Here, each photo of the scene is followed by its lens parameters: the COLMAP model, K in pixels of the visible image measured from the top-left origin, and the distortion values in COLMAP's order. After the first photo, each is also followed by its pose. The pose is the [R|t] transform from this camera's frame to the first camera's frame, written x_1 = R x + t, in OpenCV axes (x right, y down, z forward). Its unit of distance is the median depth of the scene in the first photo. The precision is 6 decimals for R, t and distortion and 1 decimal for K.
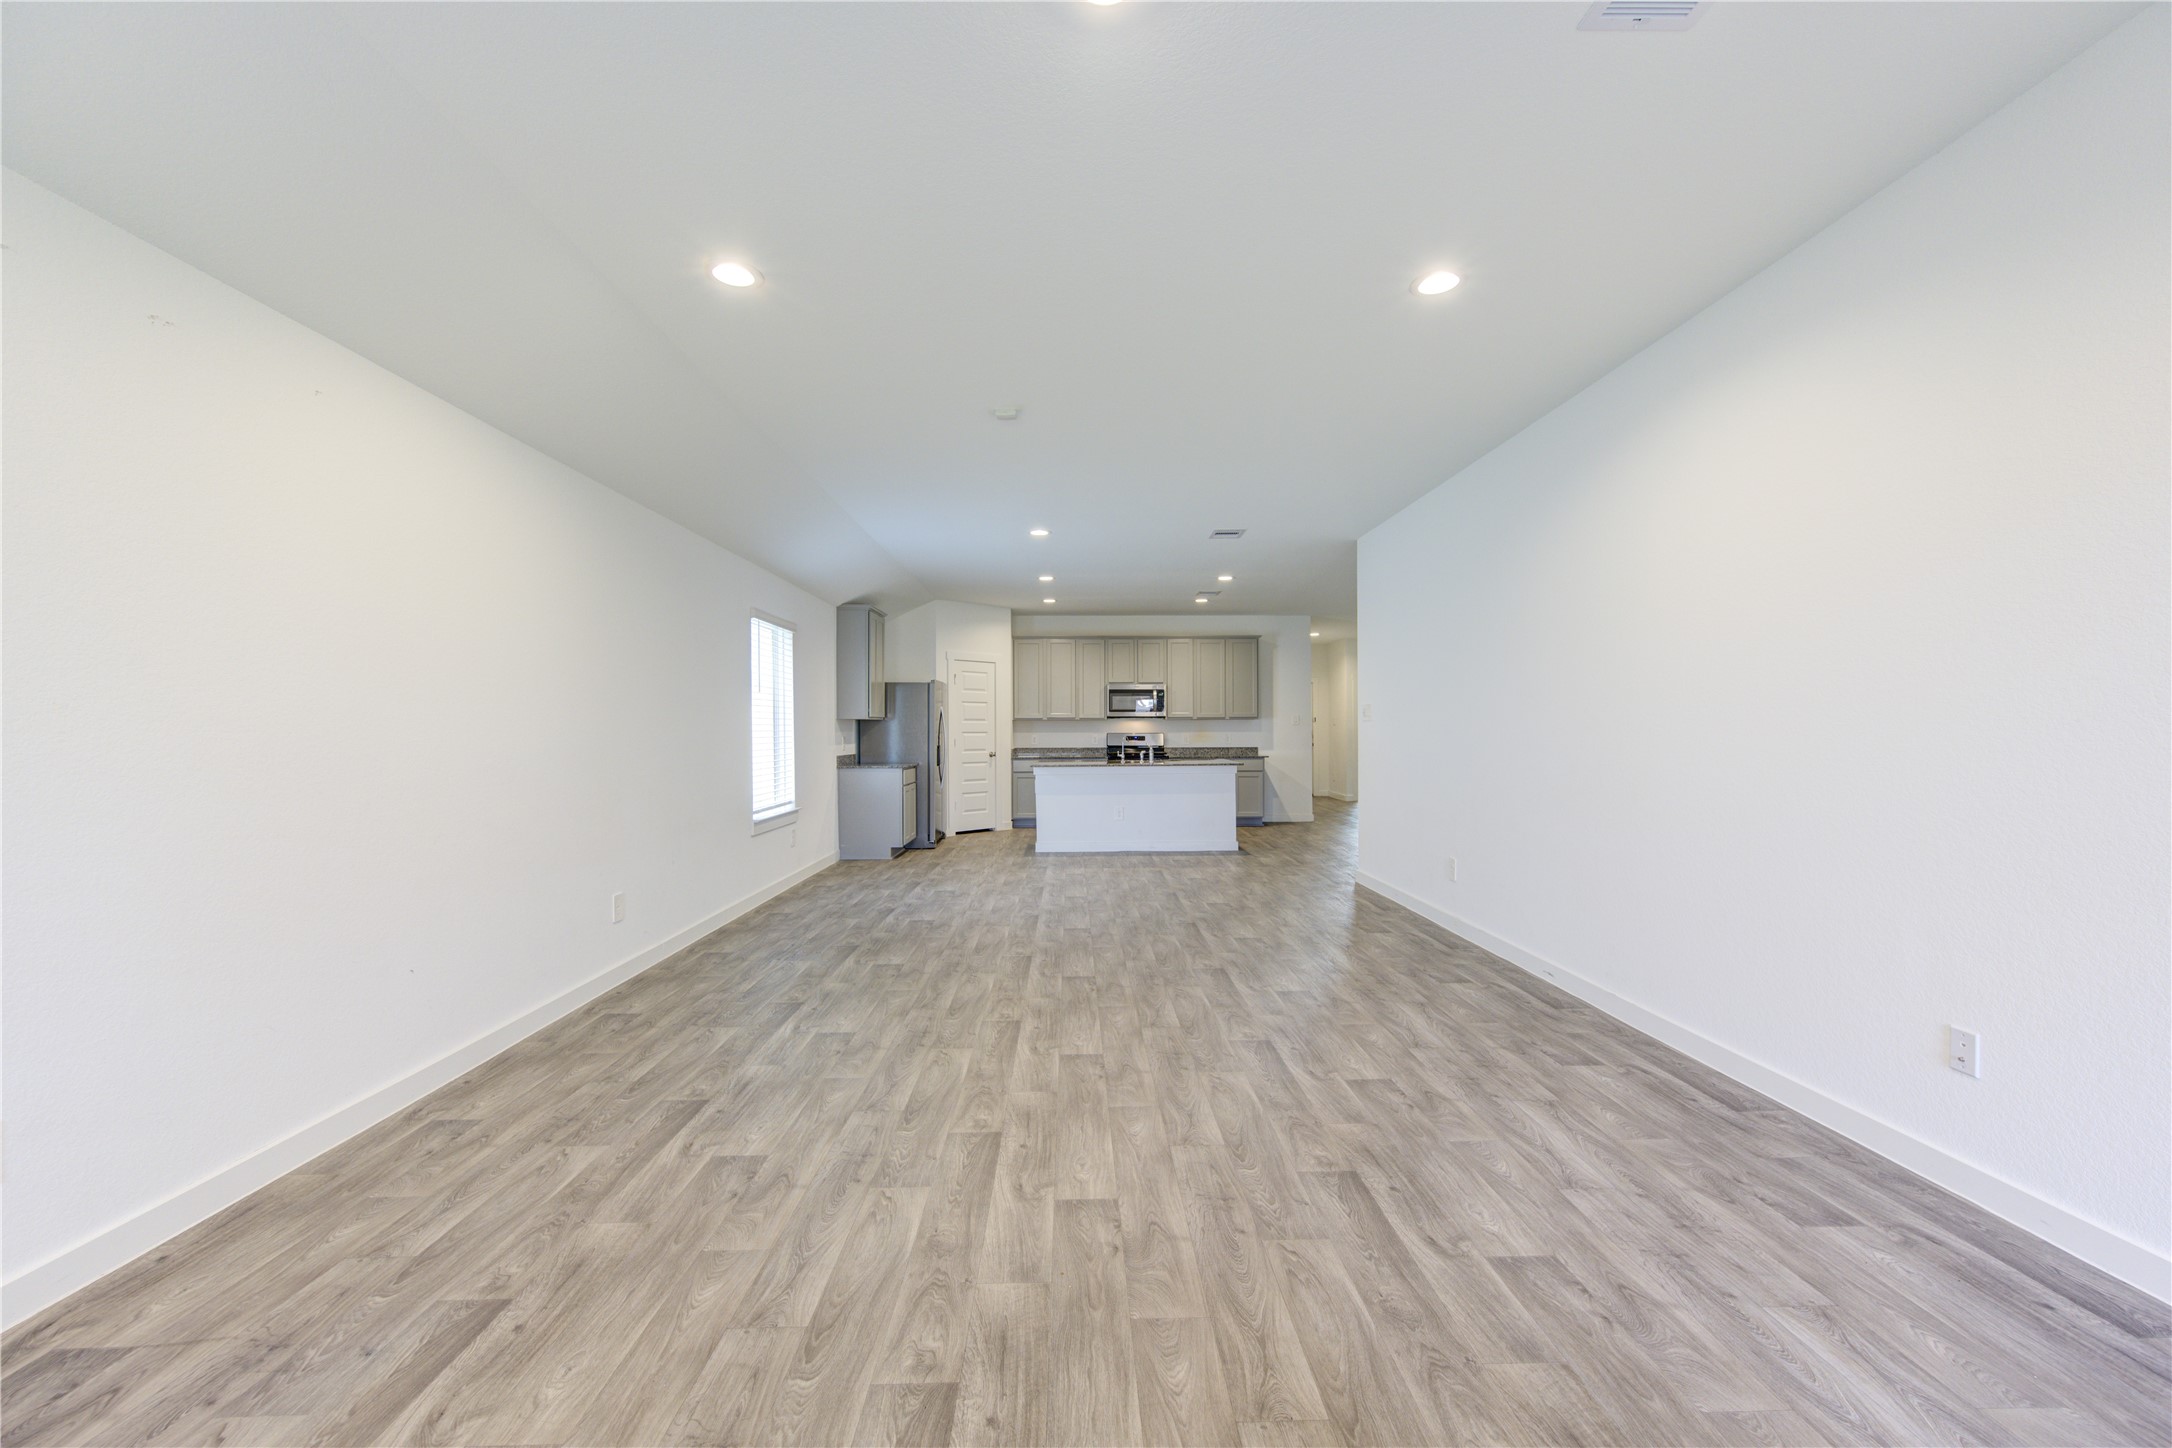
lens RADIAL K [[854.7, 0, 1095.3], [0, 854.7, 733.6], [0, 0, 1]] dist [0.001824, -0.000192]
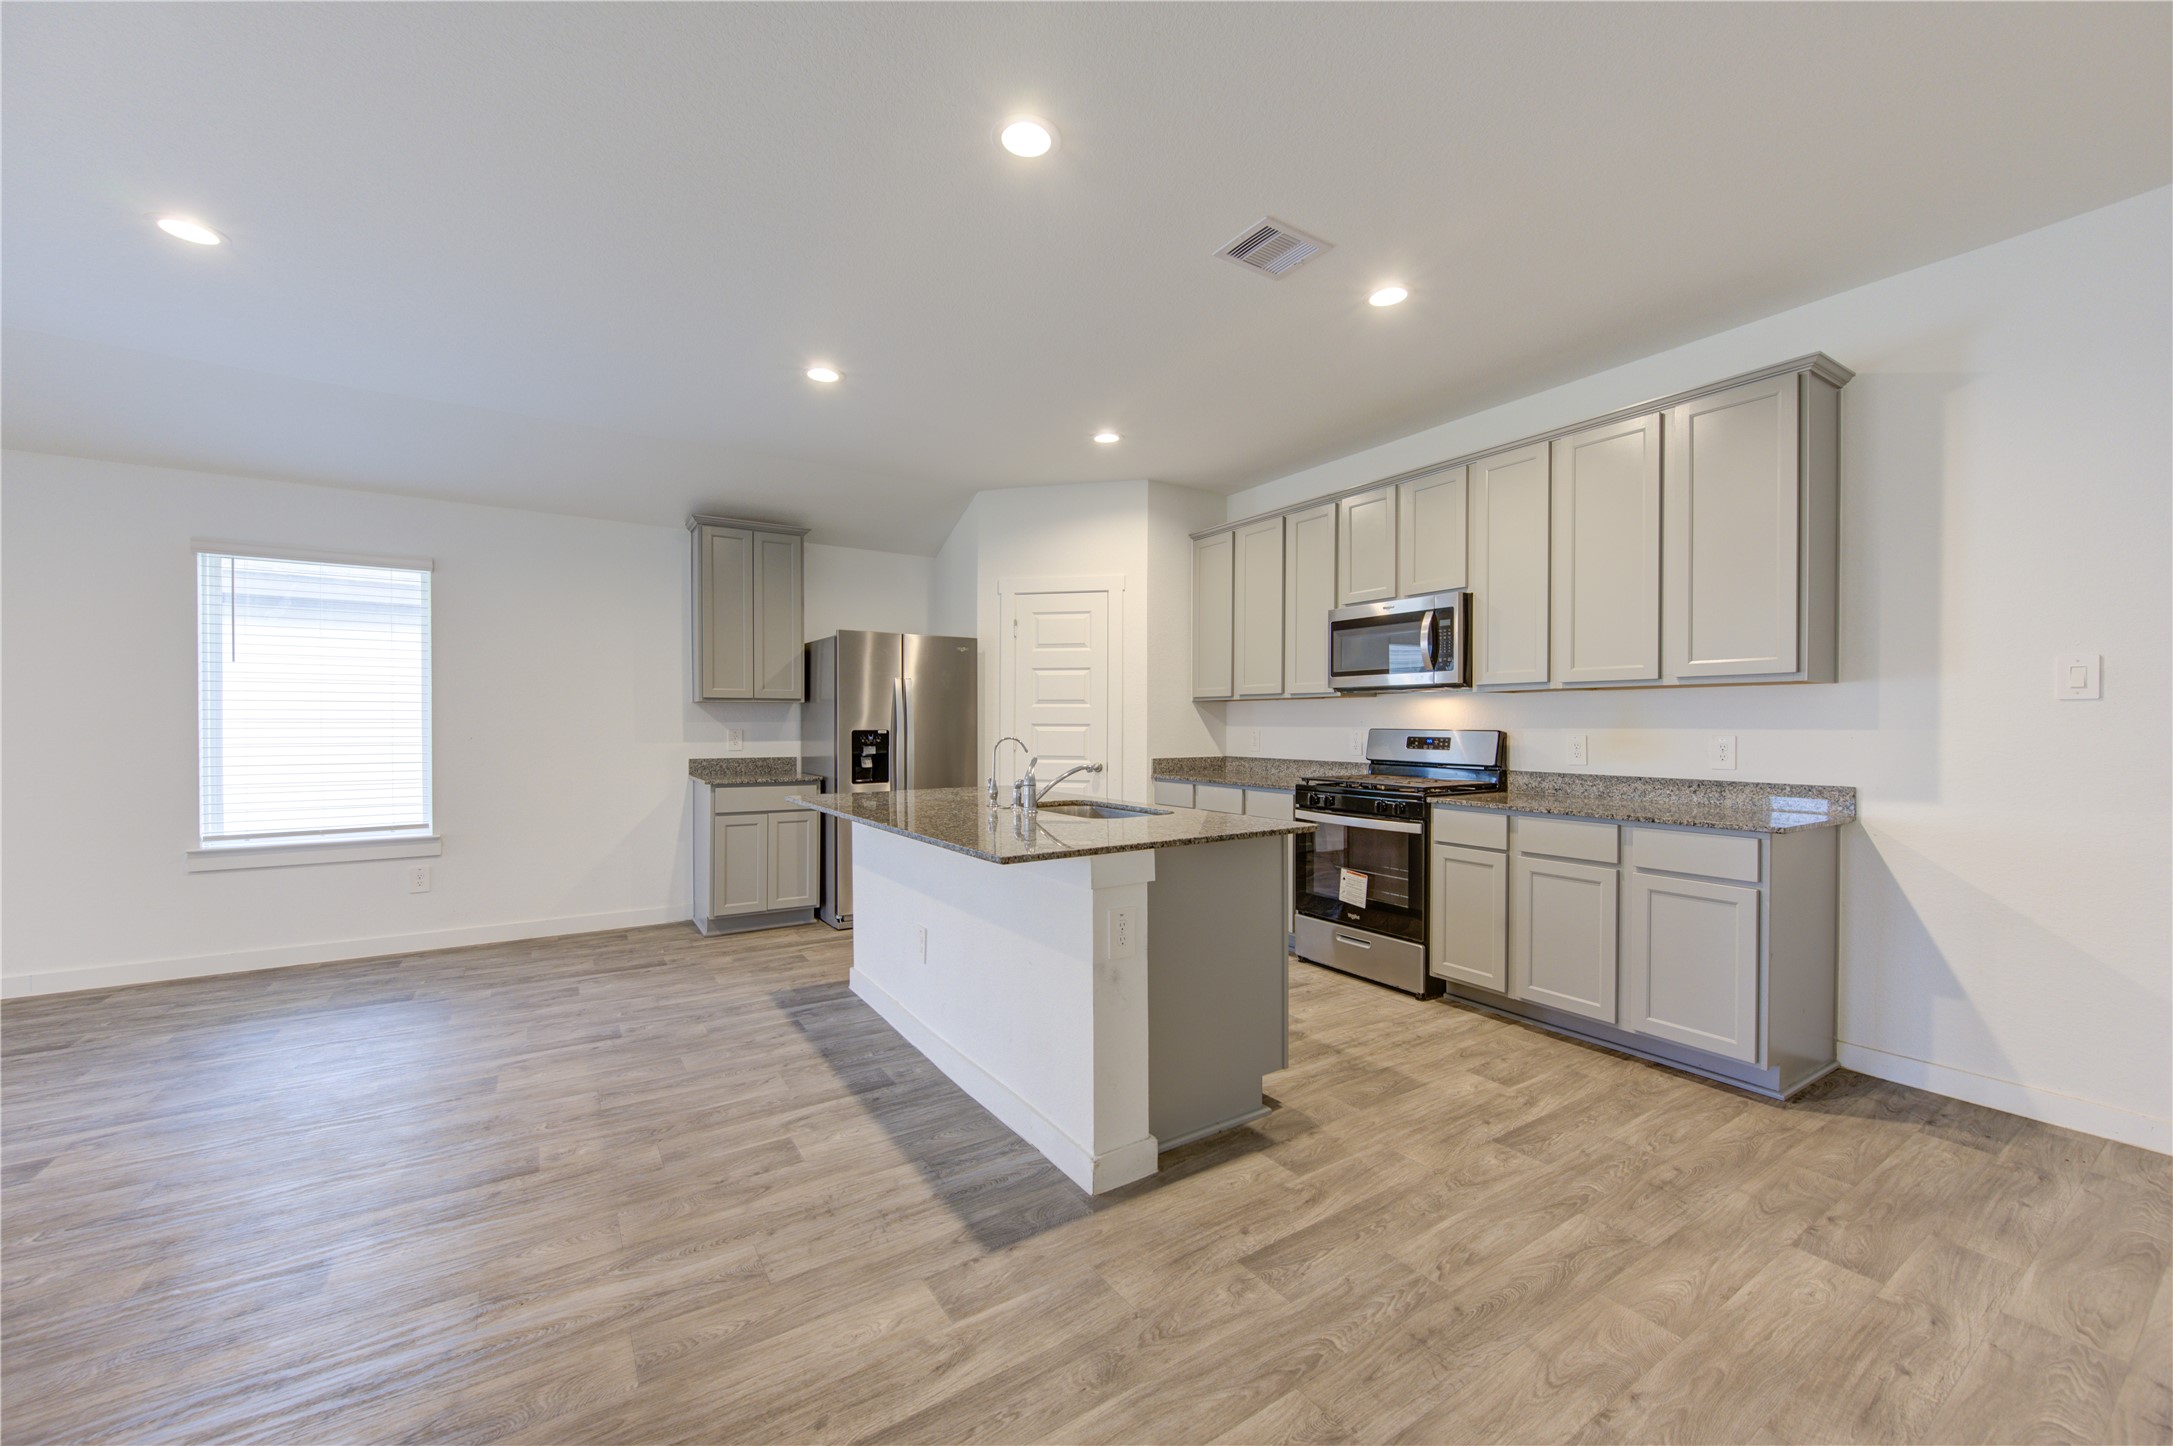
lens RADIAL K [[853.4, 0, 1081.4], [0, 853.4, 727.5], [0, 0, 1]] dist [0.001464, -0.000411]
pose [[0.521734, 0.010332, -0.853046, 0.404839], [-0.007123, 0.999945, 0.007754, -0.004728], [0.853079, 0.002031, 0.521778, 0.918453]]
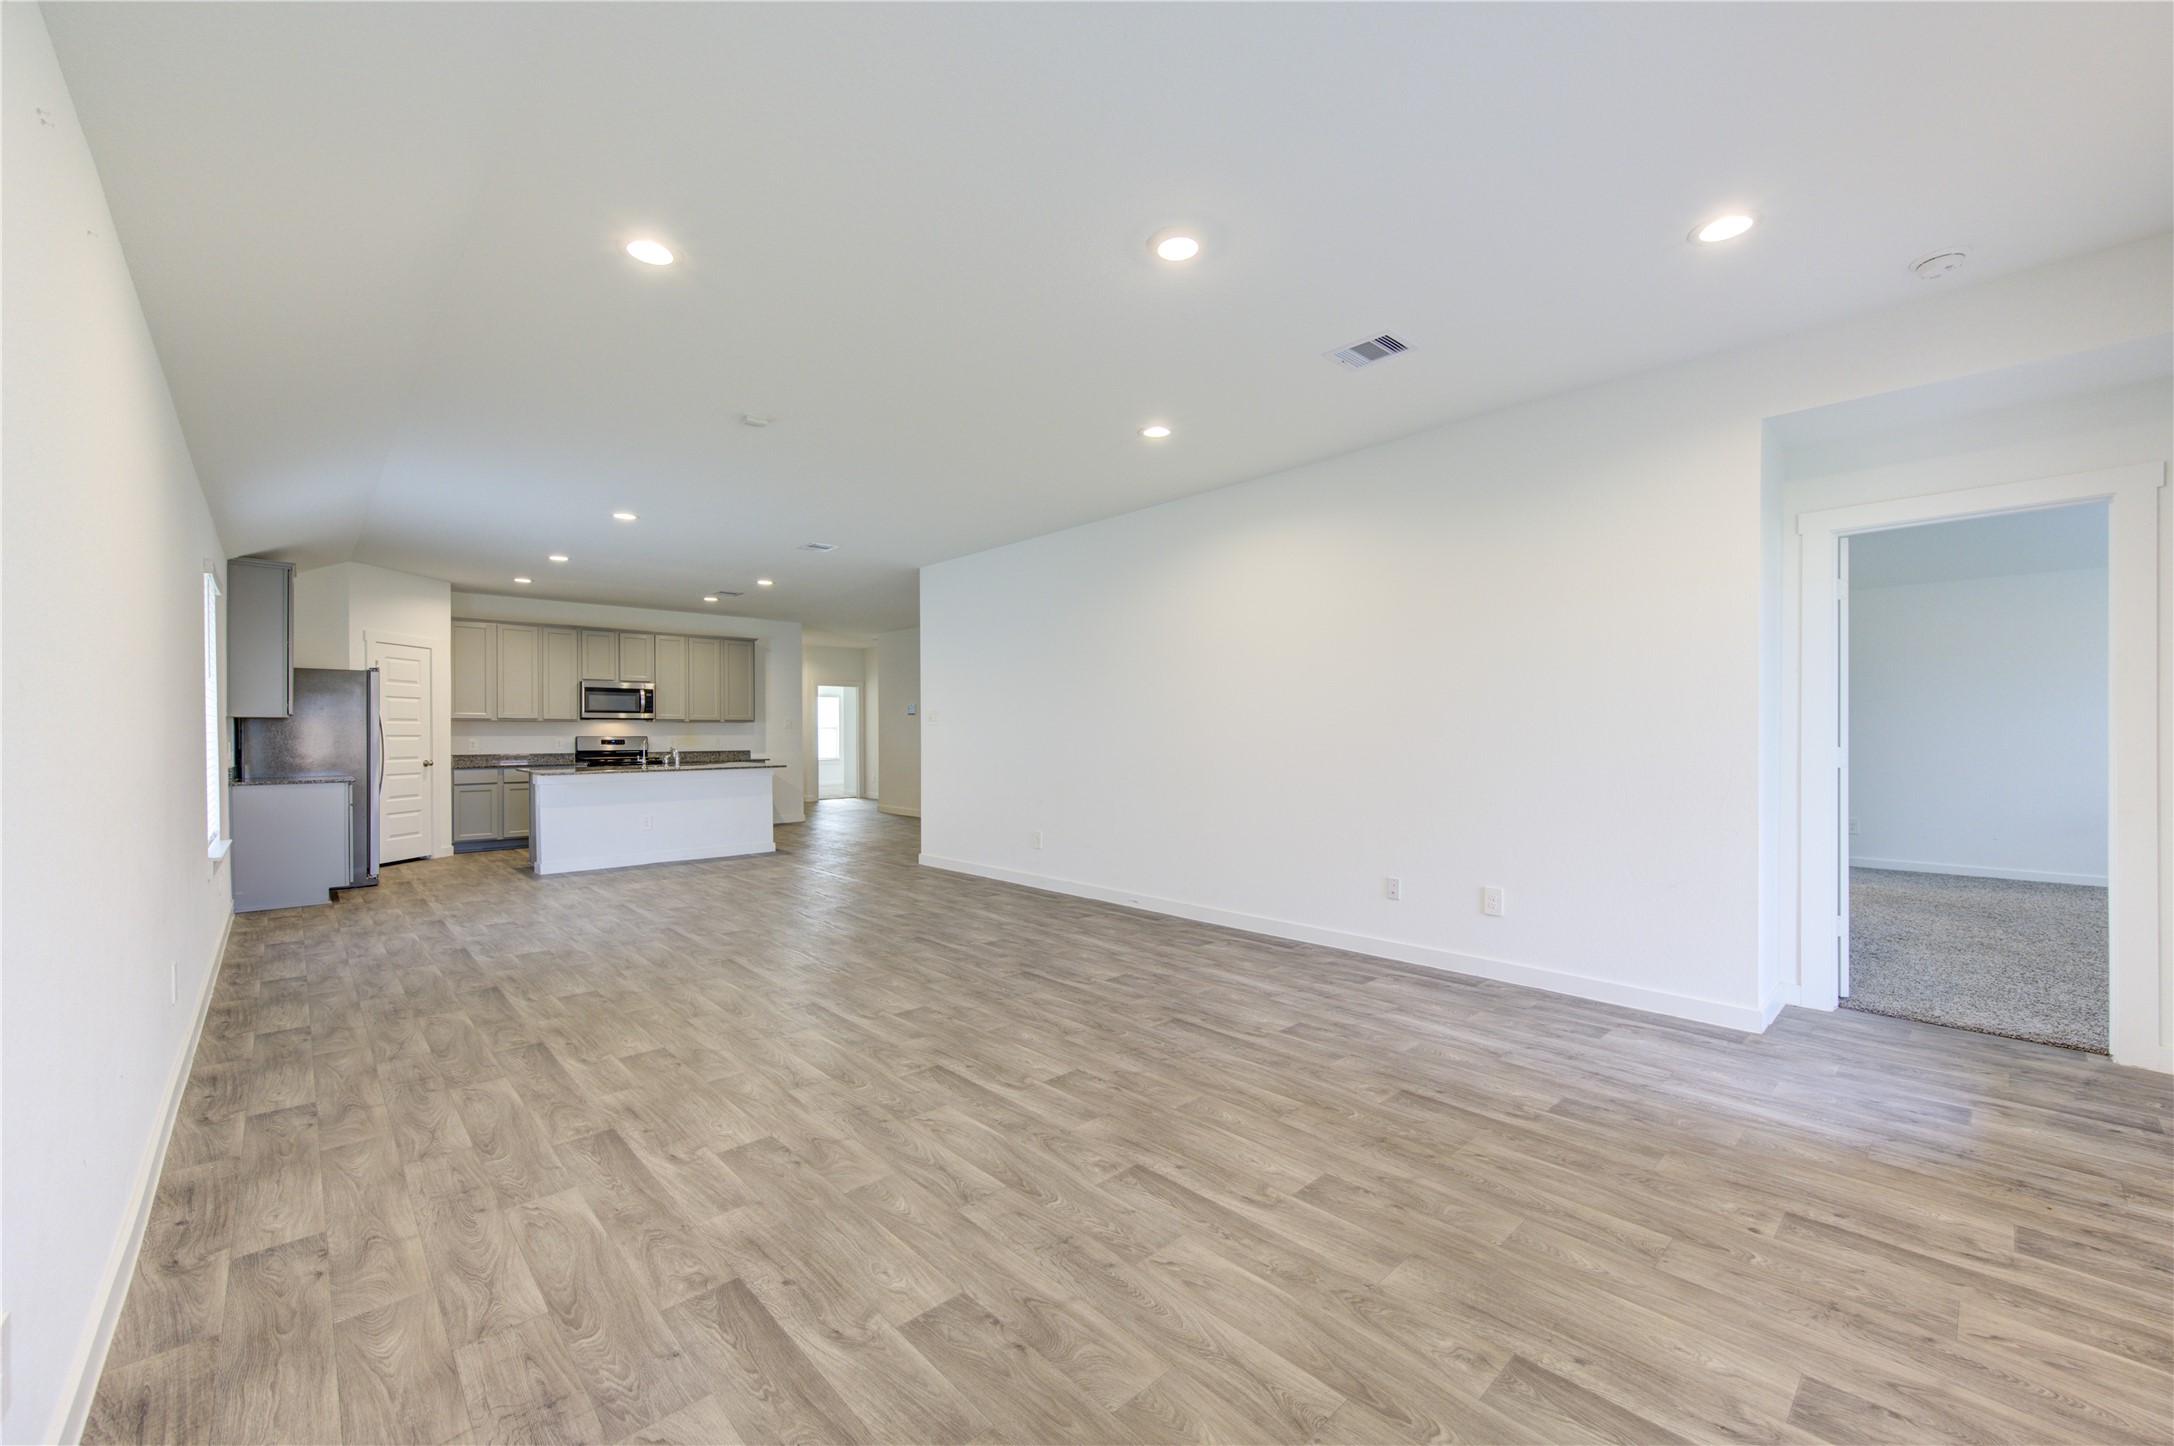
lens RADIAL K [[855.5, 0, 1096.3], [0, 855.5, 732.6], [0, 0, 1]] dist [0.001824, -0.000192]
pose [[0.744503, 0.002132, 0.667616, -0.242005], [0.002430, 0.999980, -0.005903, 0.002704], [-0.667614, 0.006017, 0.744483, -0.013952]]
